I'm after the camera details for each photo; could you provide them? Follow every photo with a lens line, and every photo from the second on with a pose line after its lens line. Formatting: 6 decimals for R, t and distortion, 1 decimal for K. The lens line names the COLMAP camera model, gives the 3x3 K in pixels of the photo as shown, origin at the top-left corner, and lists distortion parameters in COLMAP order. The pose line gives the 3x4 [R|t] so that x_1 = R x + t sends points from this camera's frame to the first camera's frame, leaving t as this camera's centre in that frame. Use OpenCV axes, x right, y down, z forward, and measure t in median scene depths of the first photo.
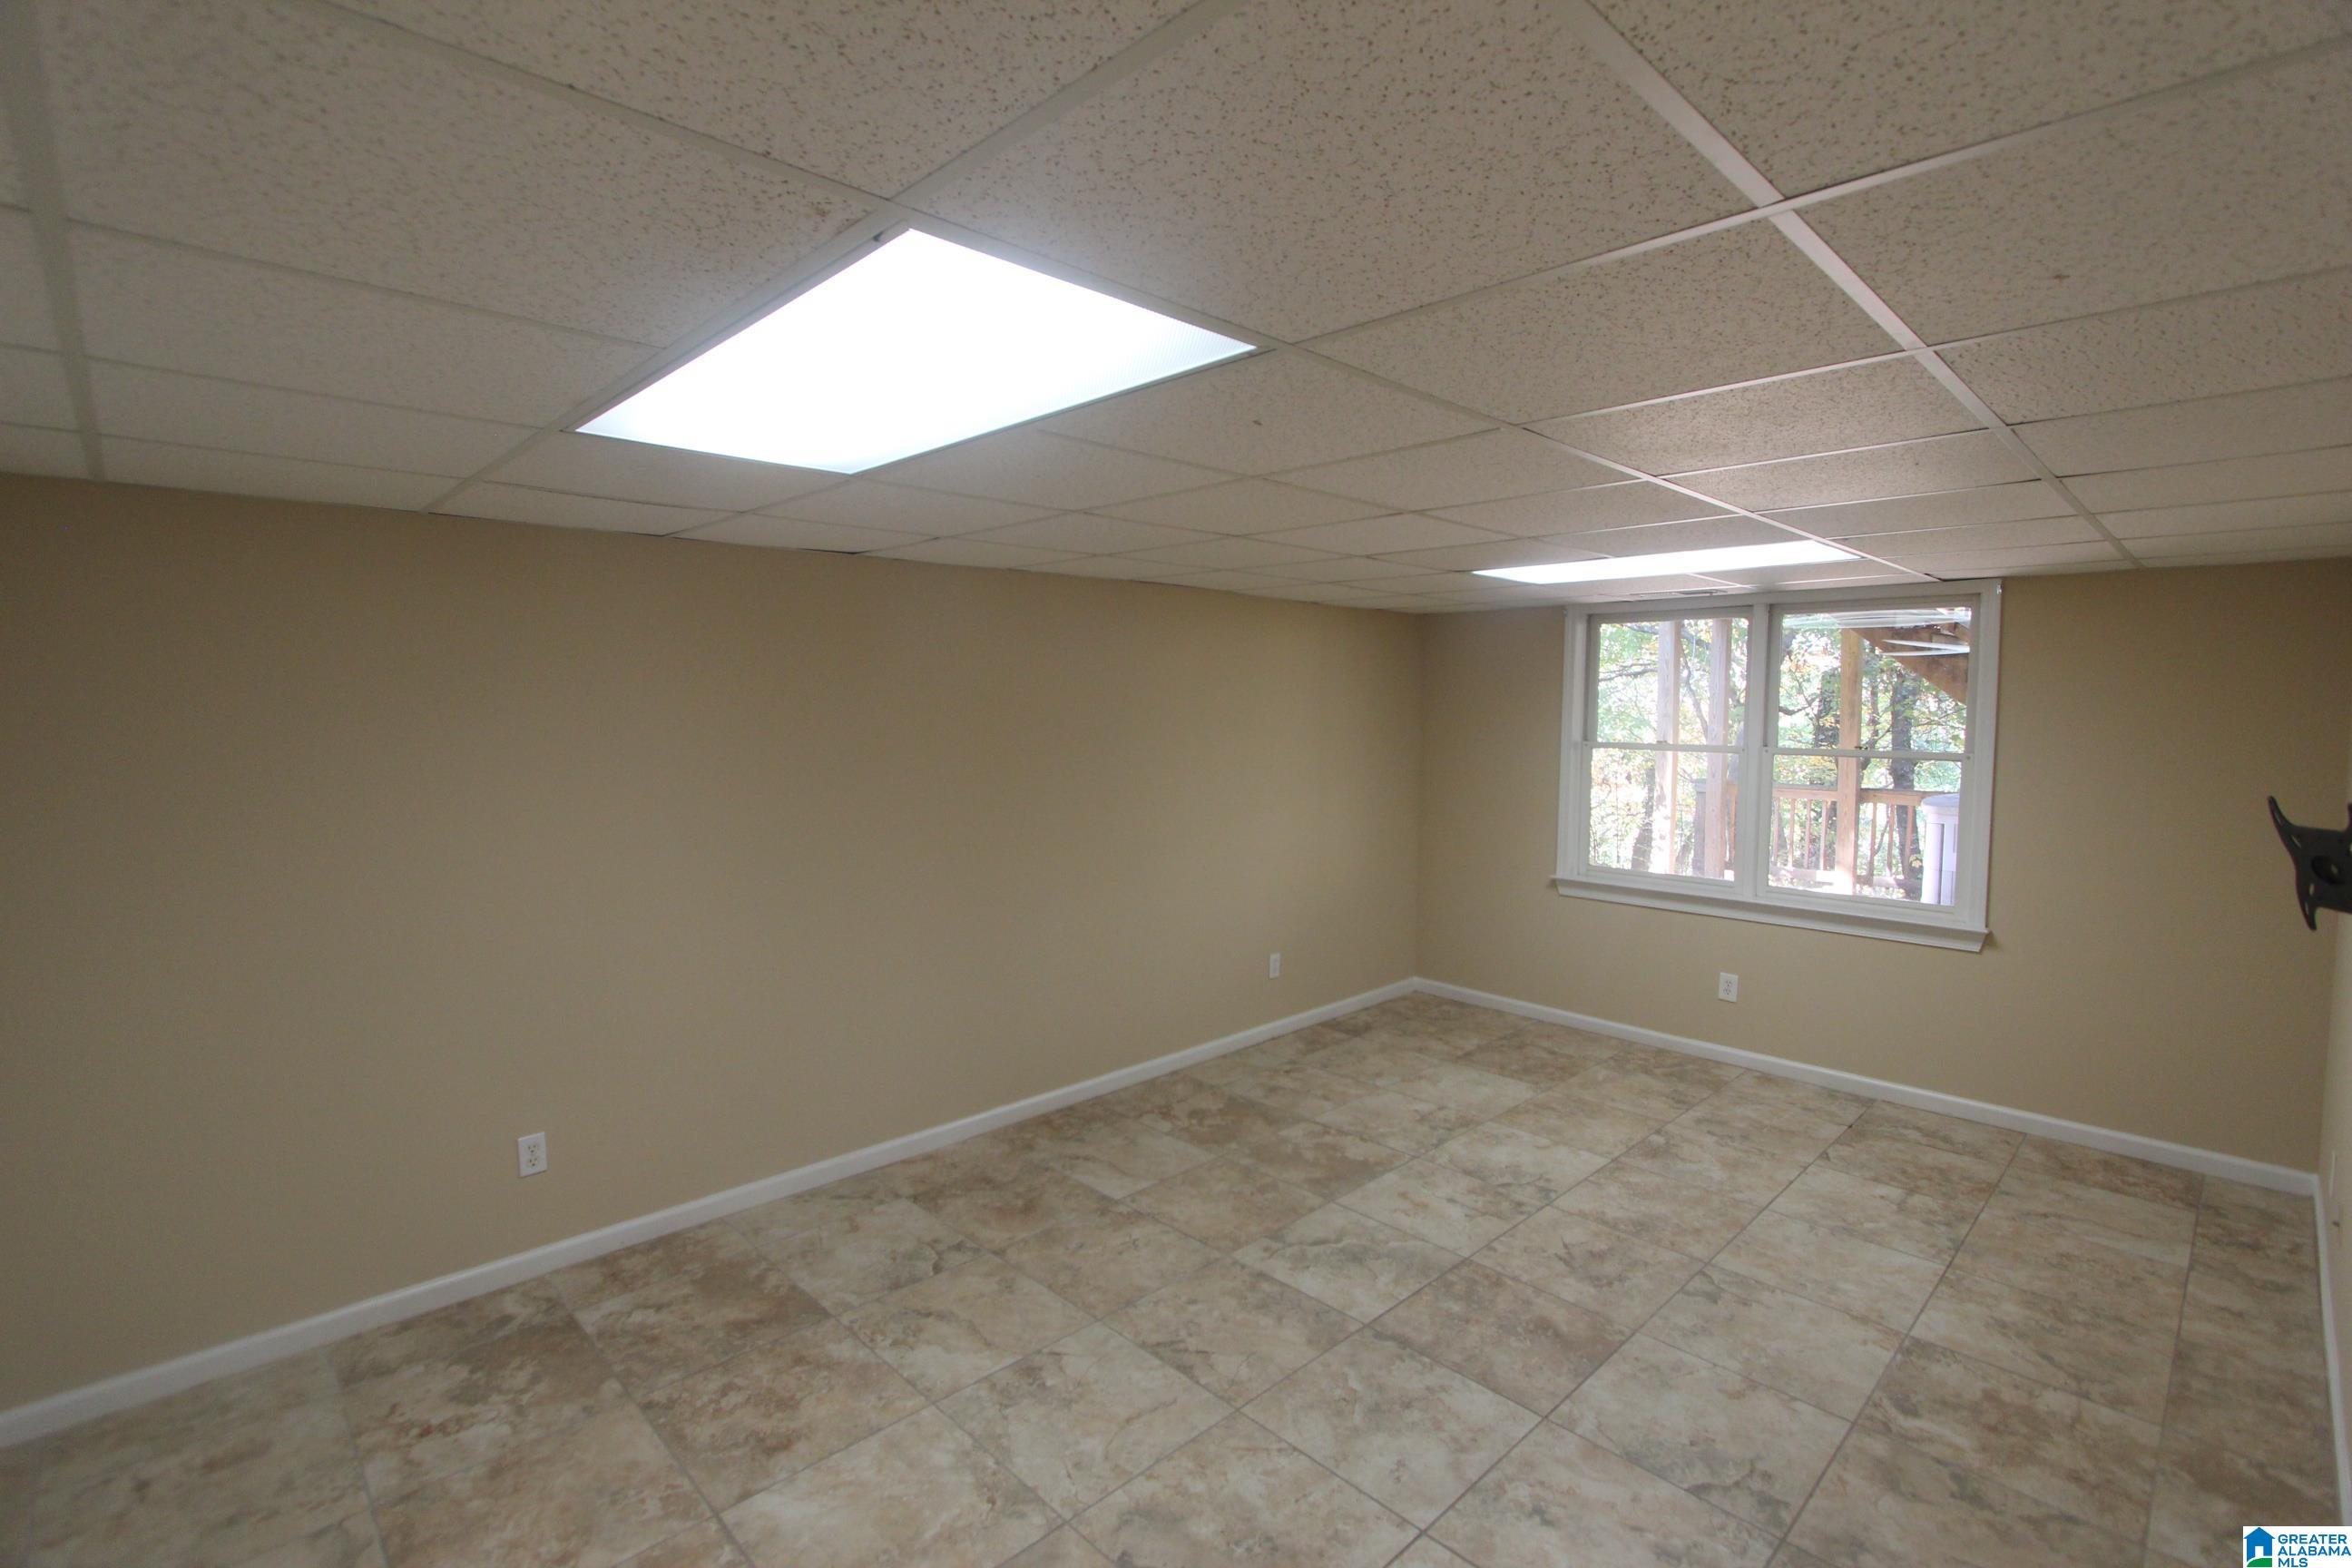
lens RADIAL K [[1073.6, 0, 1170.4], [0, 1073.6, 781.3], [0, 0, 1]] dist [-0.010702, 0.000457]
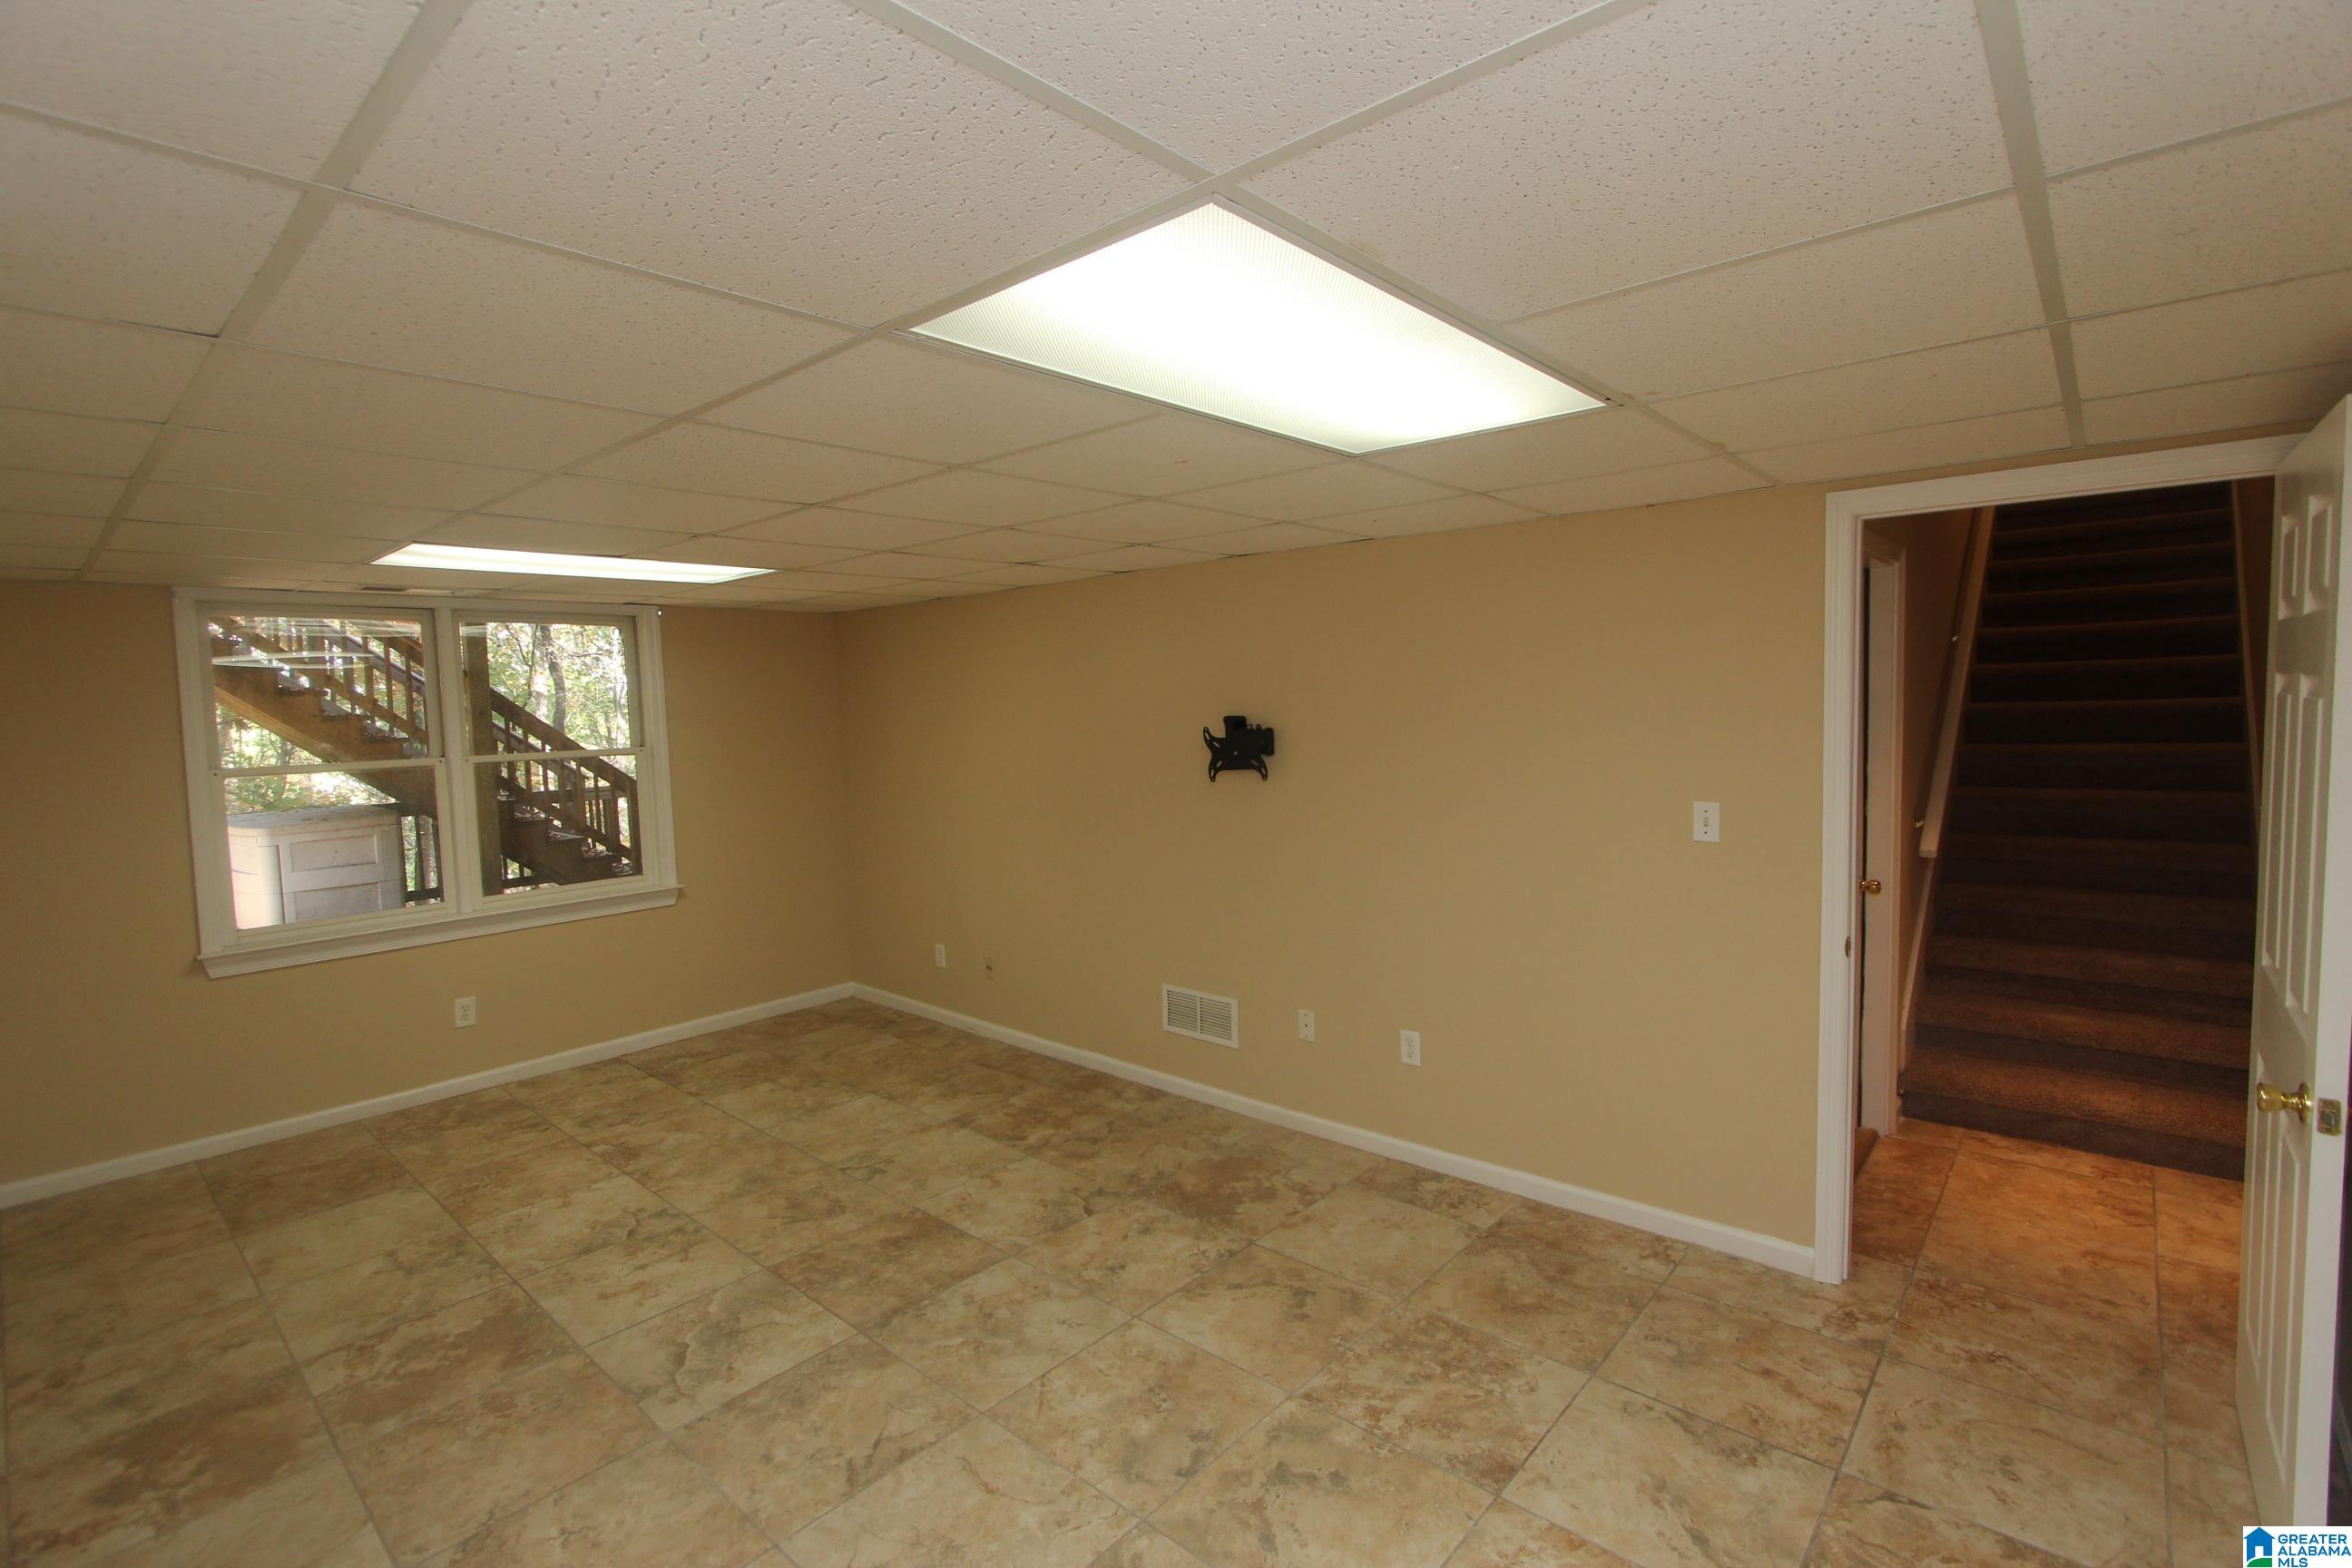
lens RADIAL K [[1073.6, 0, 1169.5], [0, 1073.6, 779.8], [0, 0, 1]] dist [-0.010702, 0.000457]
pose [[-0.075159, -0.077808, 0.994131, -0.683660], [0.103128, 0.990999, 0.085359, -0.041684], [-0.991824, 0.108938, -0.066458, 0.646699]]
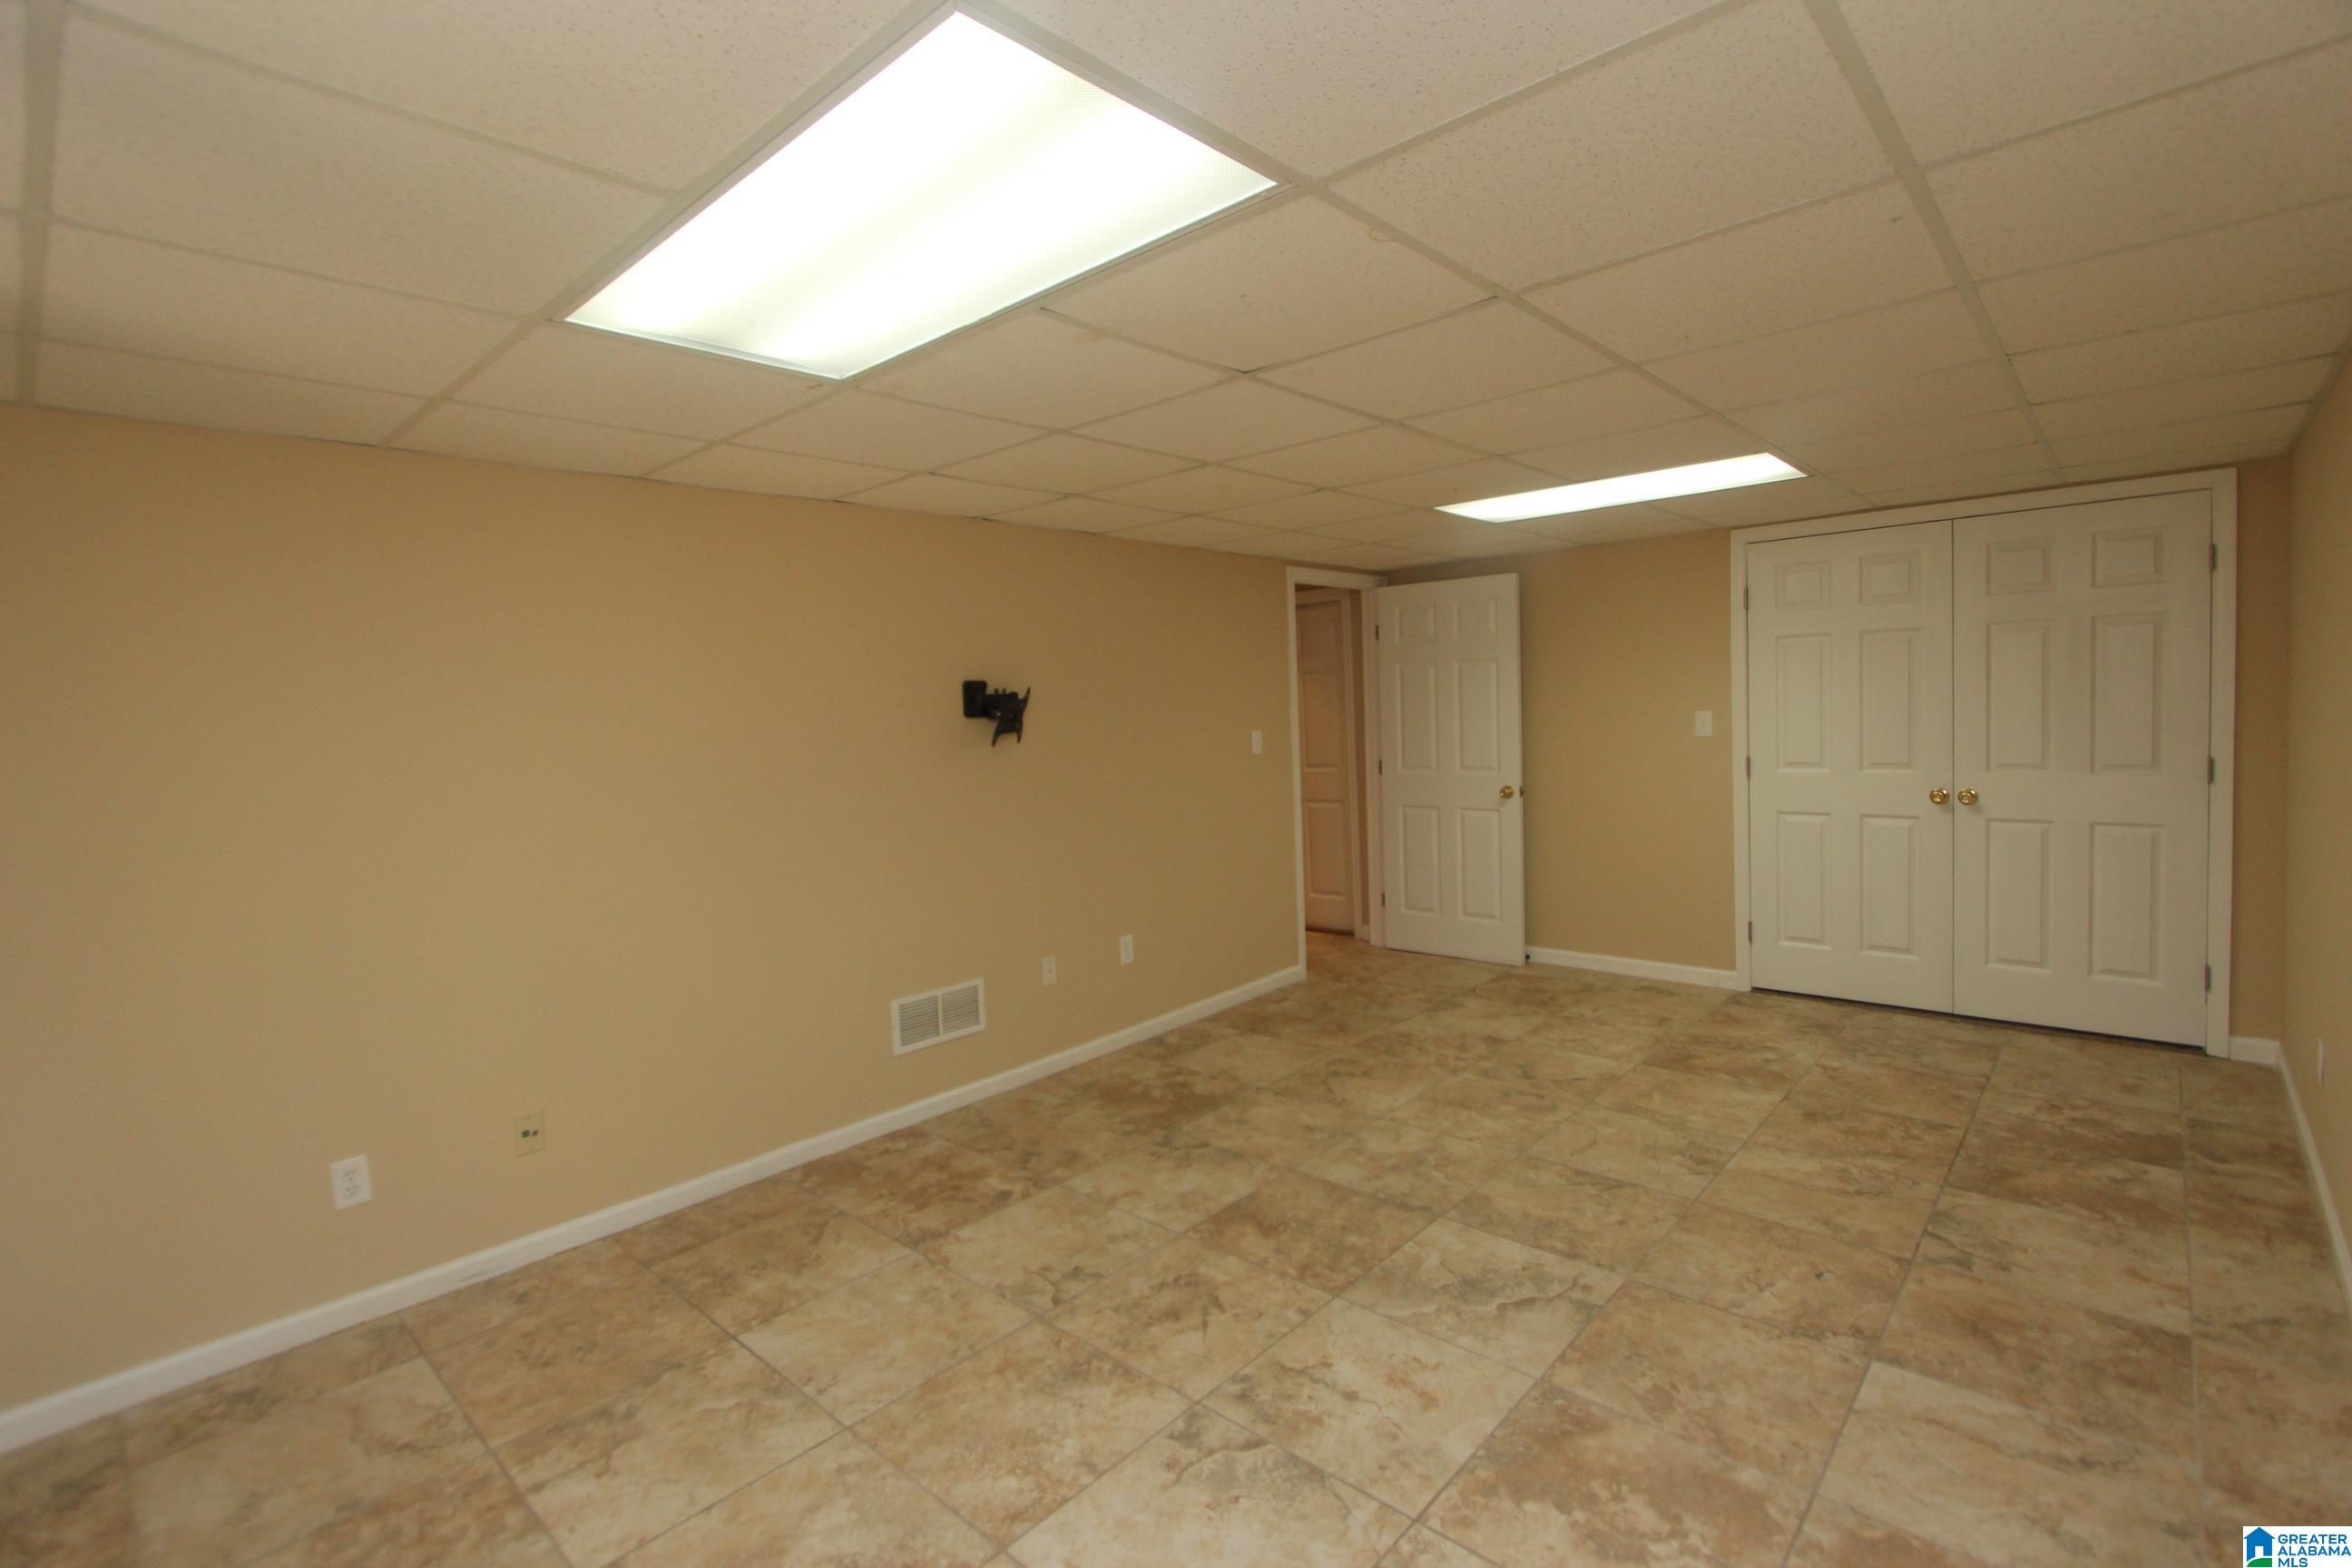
lens RADIAL K [[1073.6, 0, 1174.7], [0, 1073.6, 772.5], [0, 0, 1]] dist [-0.010702, 0.000457]
pose [[-0.997401, 0.039216, -0.060436, 0.428696], [0.030703, 0.990253, 0.135855, -0.055815], [0.065174, 0.133647, -0.988884, 1.723682]]
